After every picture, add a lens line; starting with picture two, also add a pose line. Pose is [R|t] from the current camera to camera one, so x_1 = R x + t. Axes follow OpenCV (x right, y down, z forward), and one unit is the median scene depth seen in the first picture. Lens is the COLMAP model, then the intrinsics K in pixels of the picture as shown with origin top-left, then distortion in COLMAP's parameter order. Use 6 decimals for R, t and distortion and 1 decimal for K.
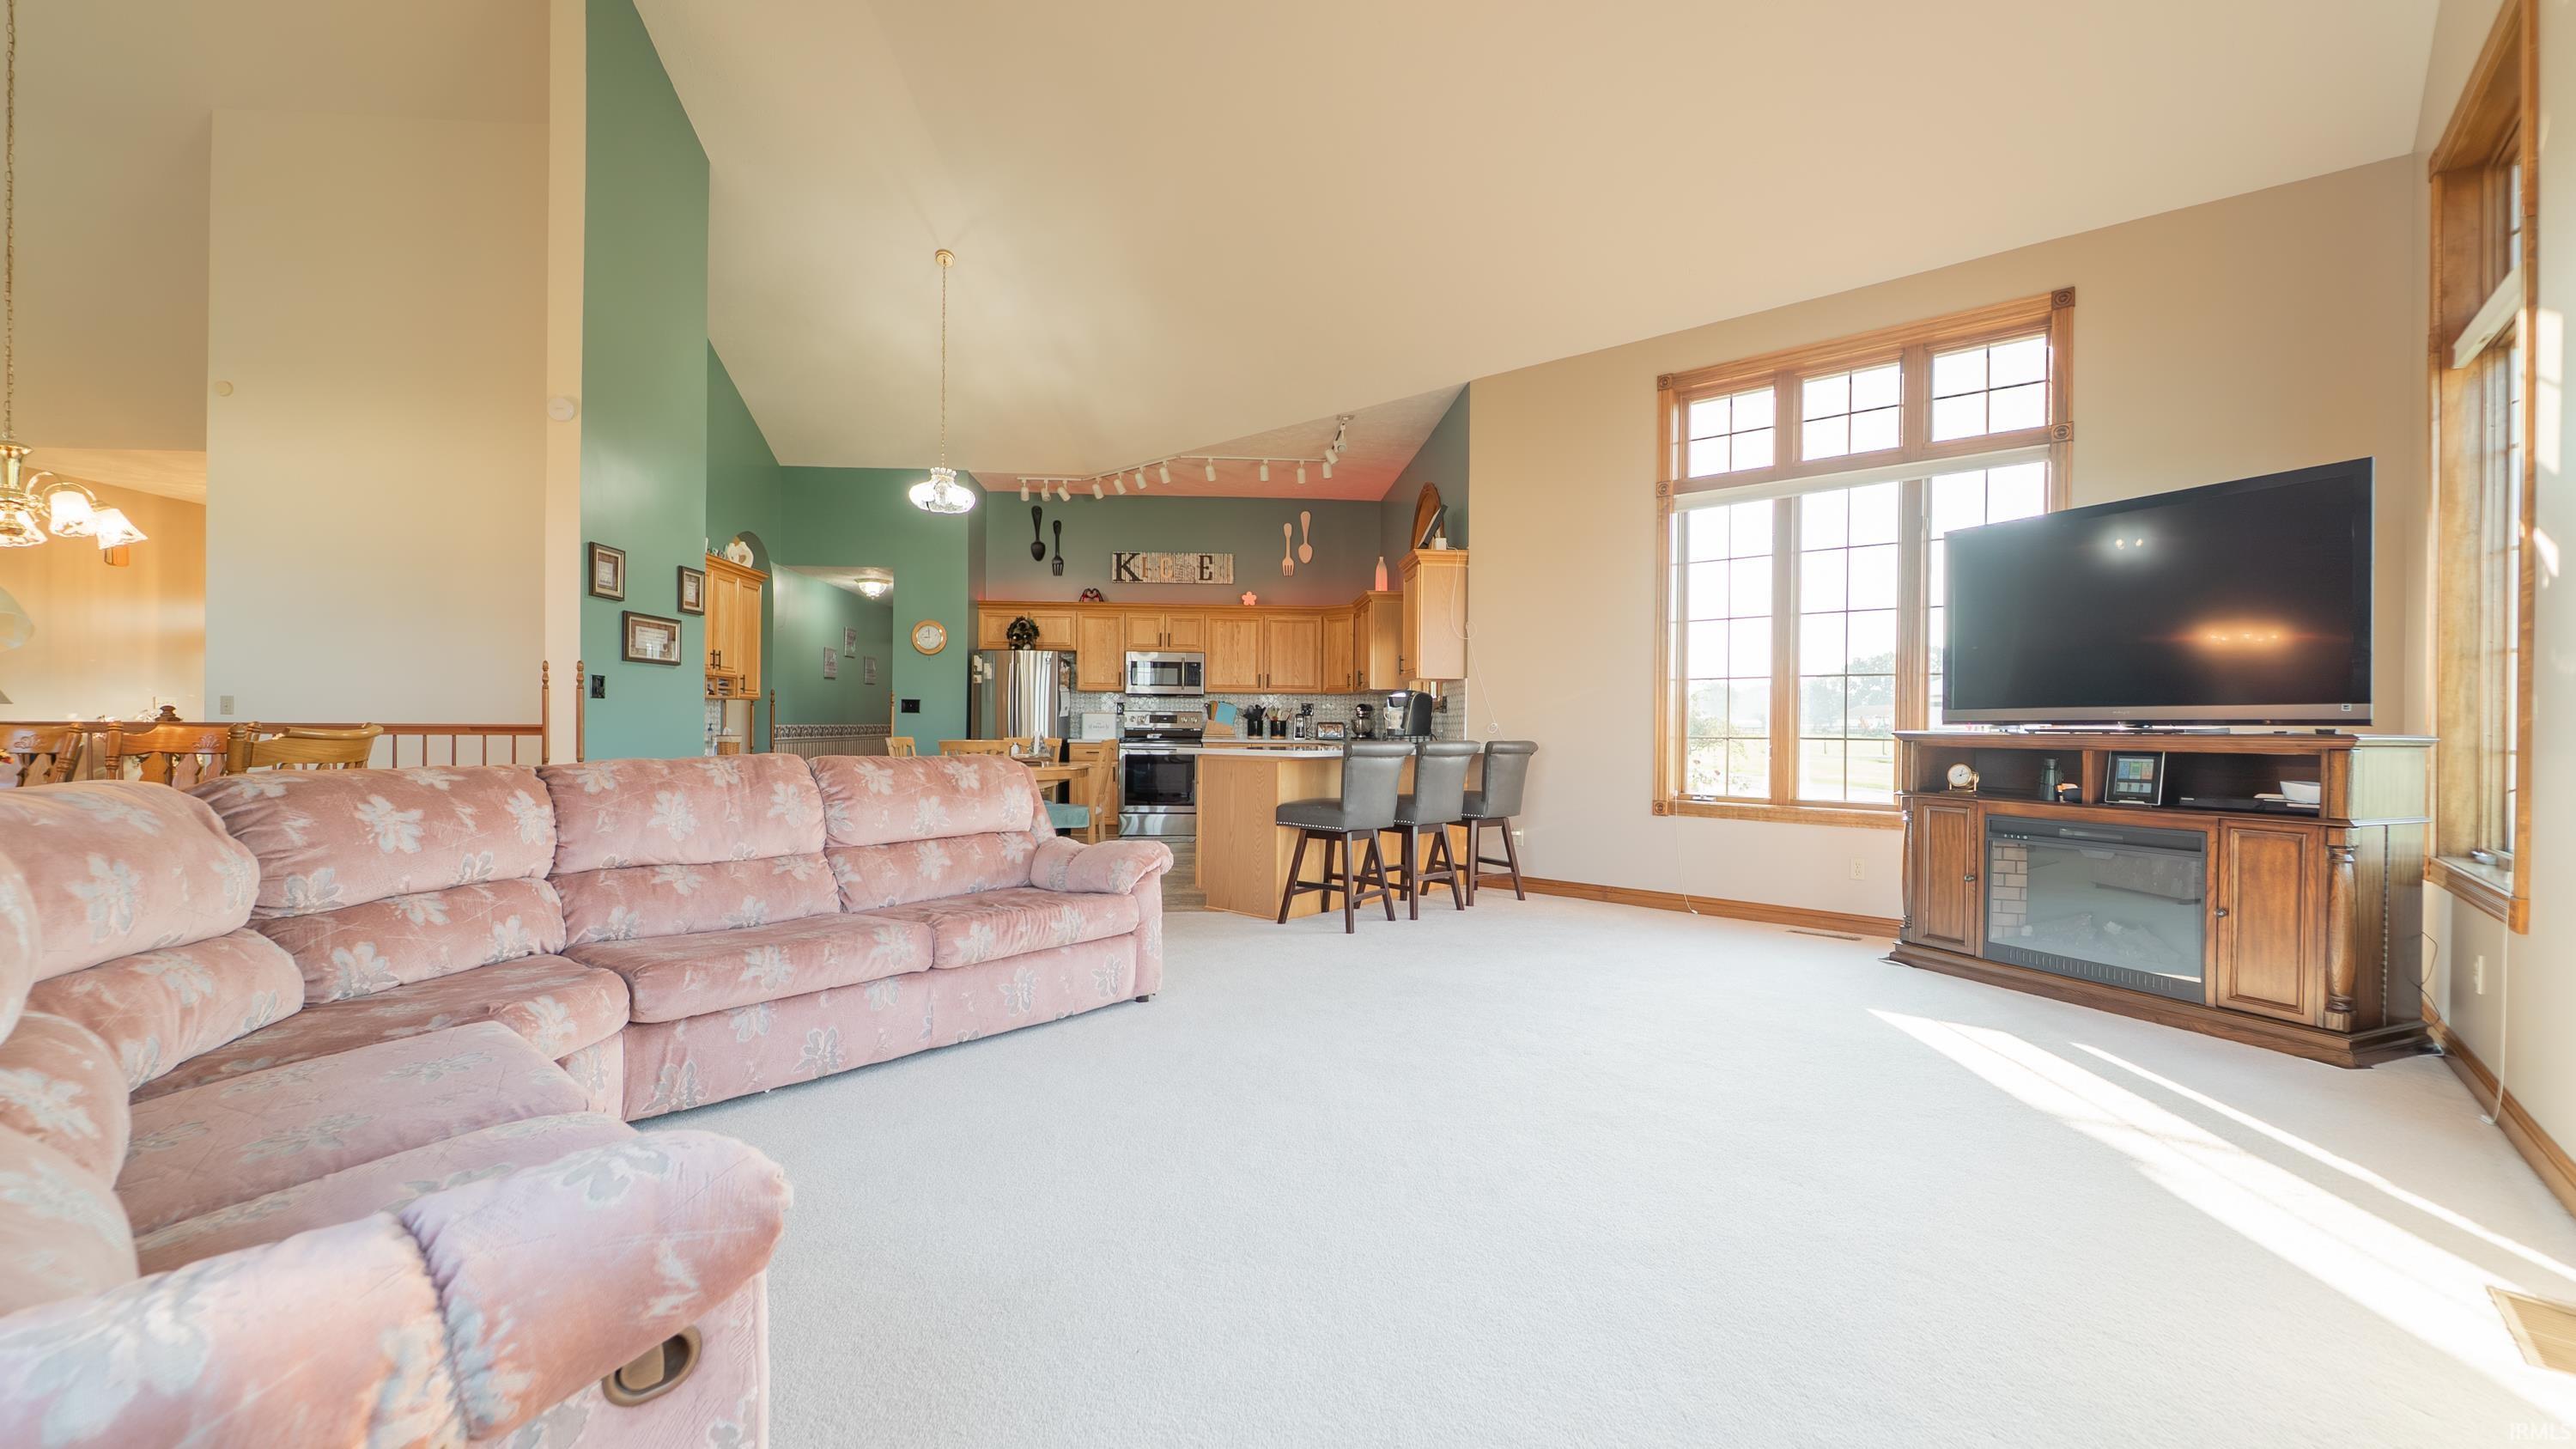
lens RADIAL K [[1023.8, 0, 1289.0], [0, 1023.8, 731.7], [0, 0, 1]] dist [-0.000362, -0.000164]
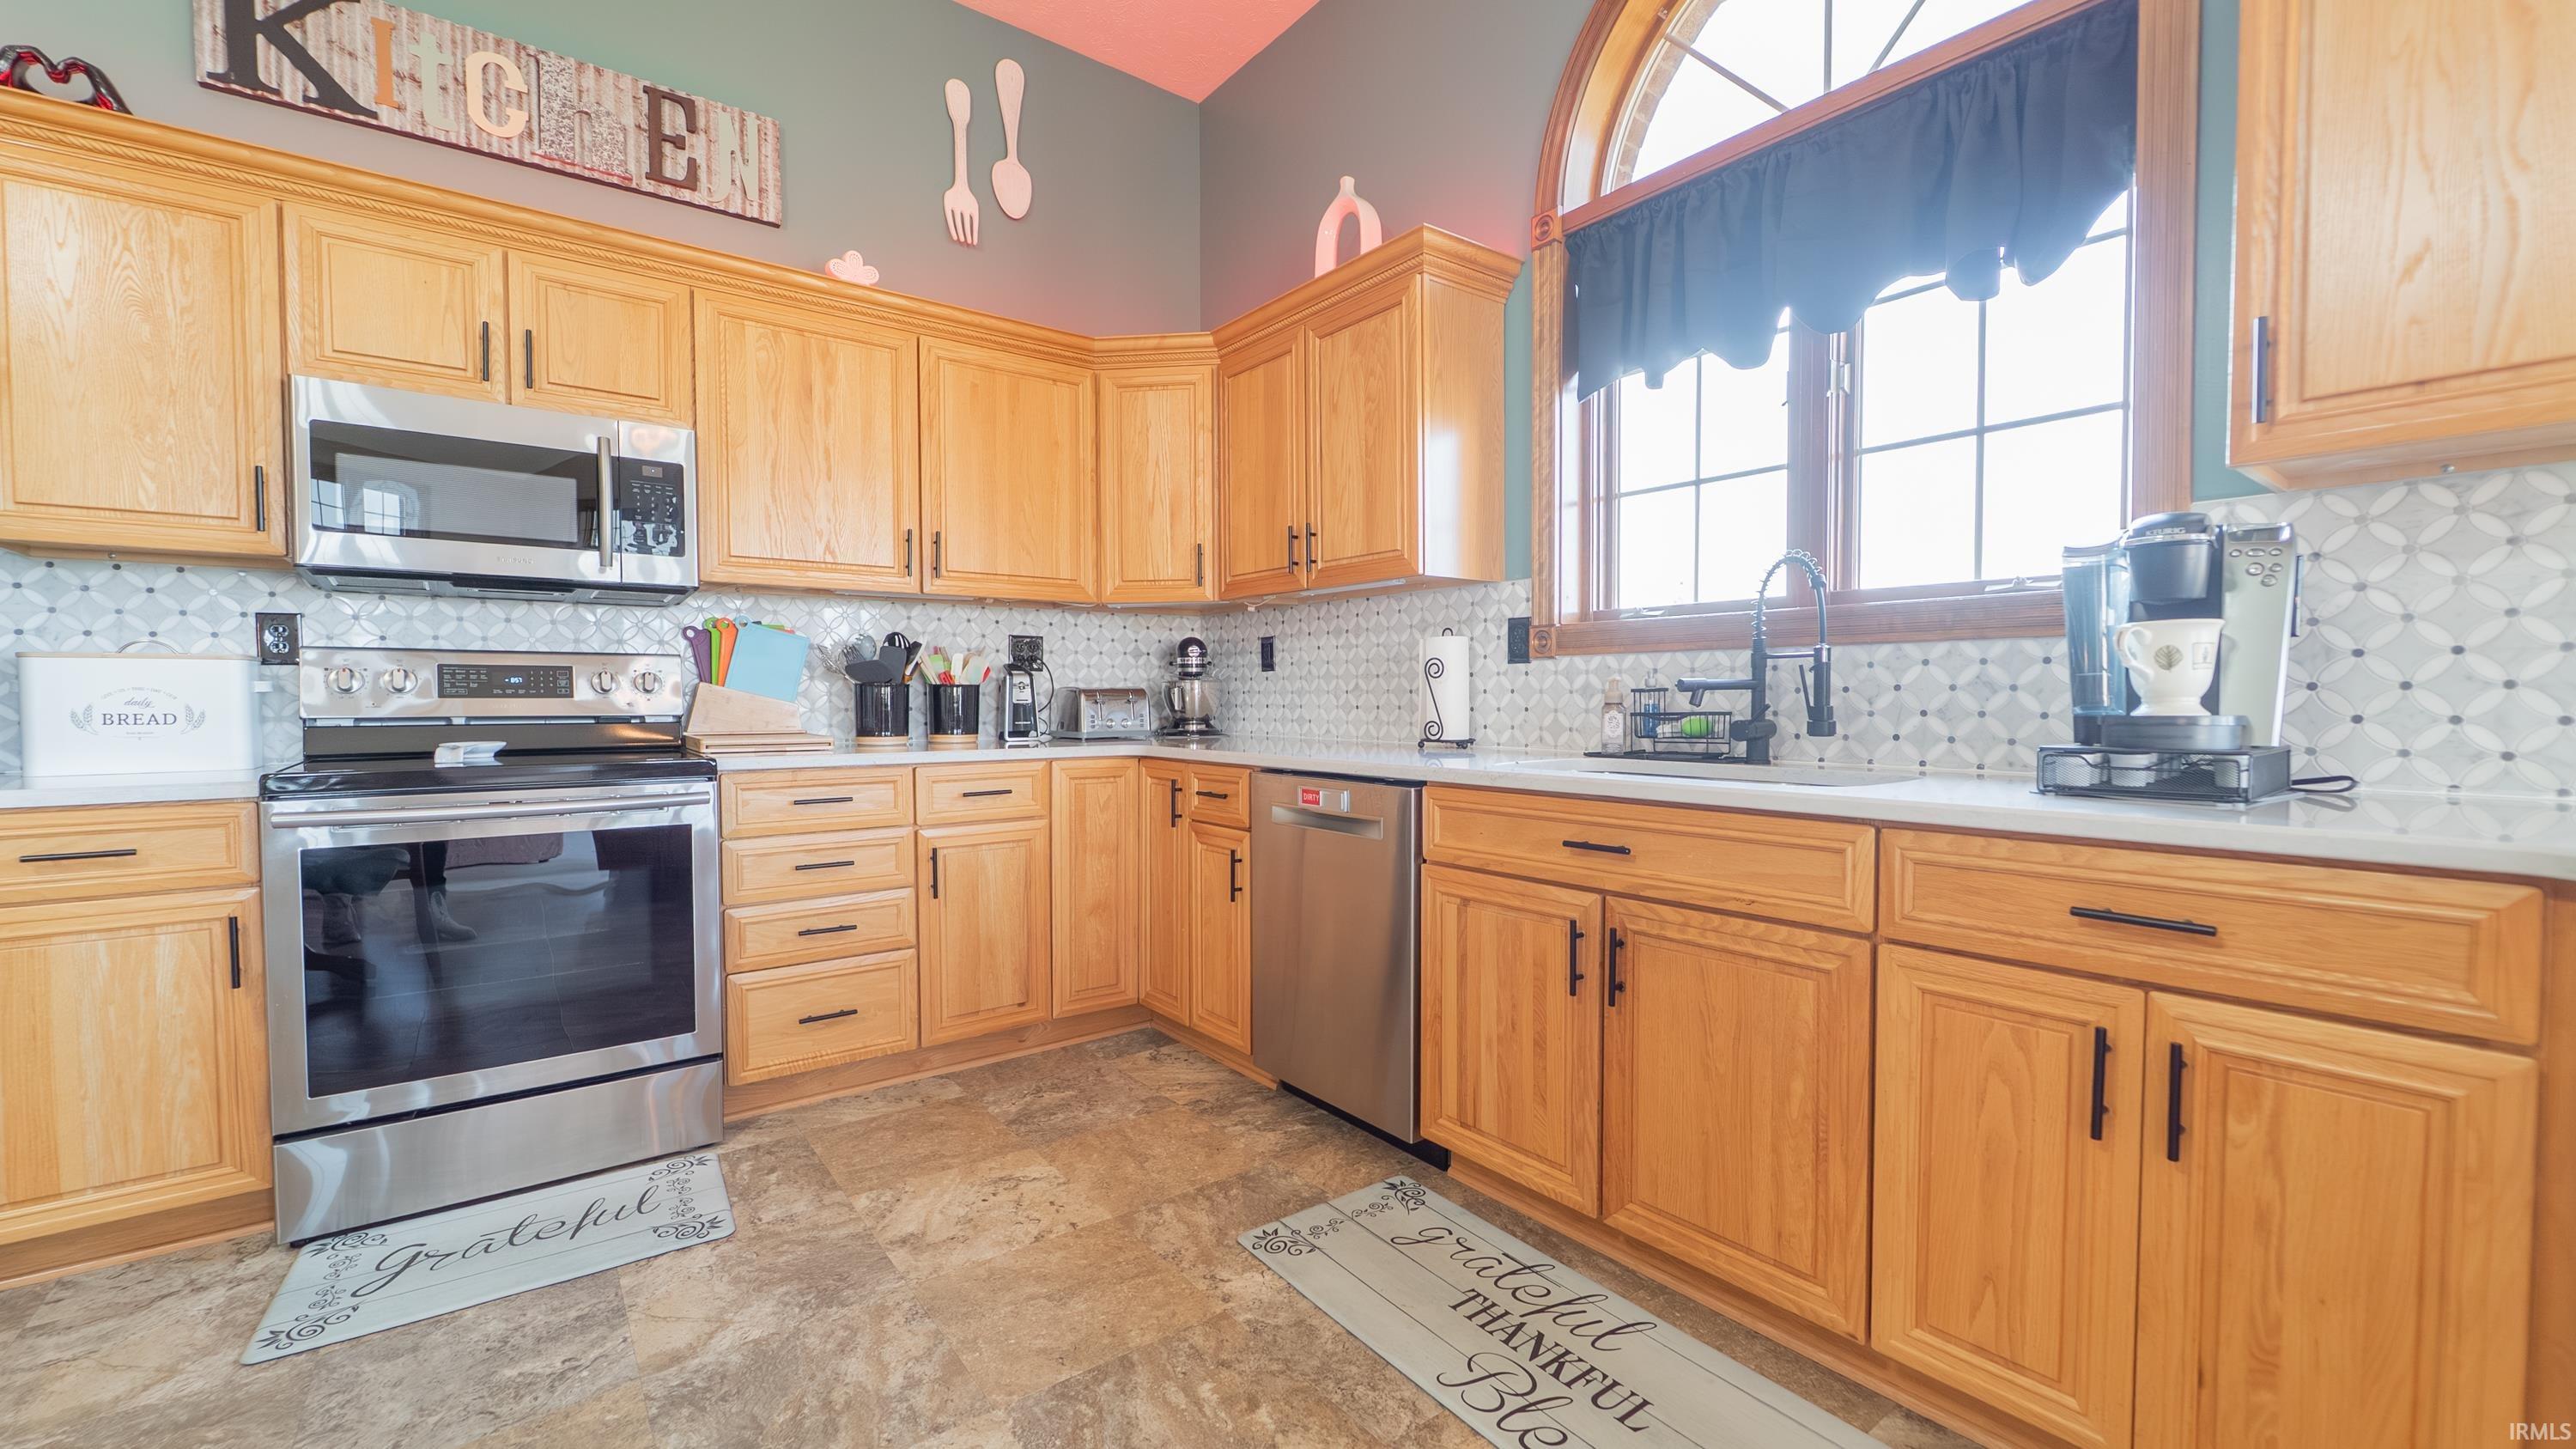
lens RADIAL K [[1023.8, 0, 1289.0], [0, 1023.8, 731.7], [0, 0, 1]] dist [-0.000362, -0.000164]
pose [[0.841617, -0.032037, 0.539123, -0.096263], [0.013270, 0.999164, 0.038659, -0.007547], [-0.539911, -0.025382, 0.841339, 0.674479]]
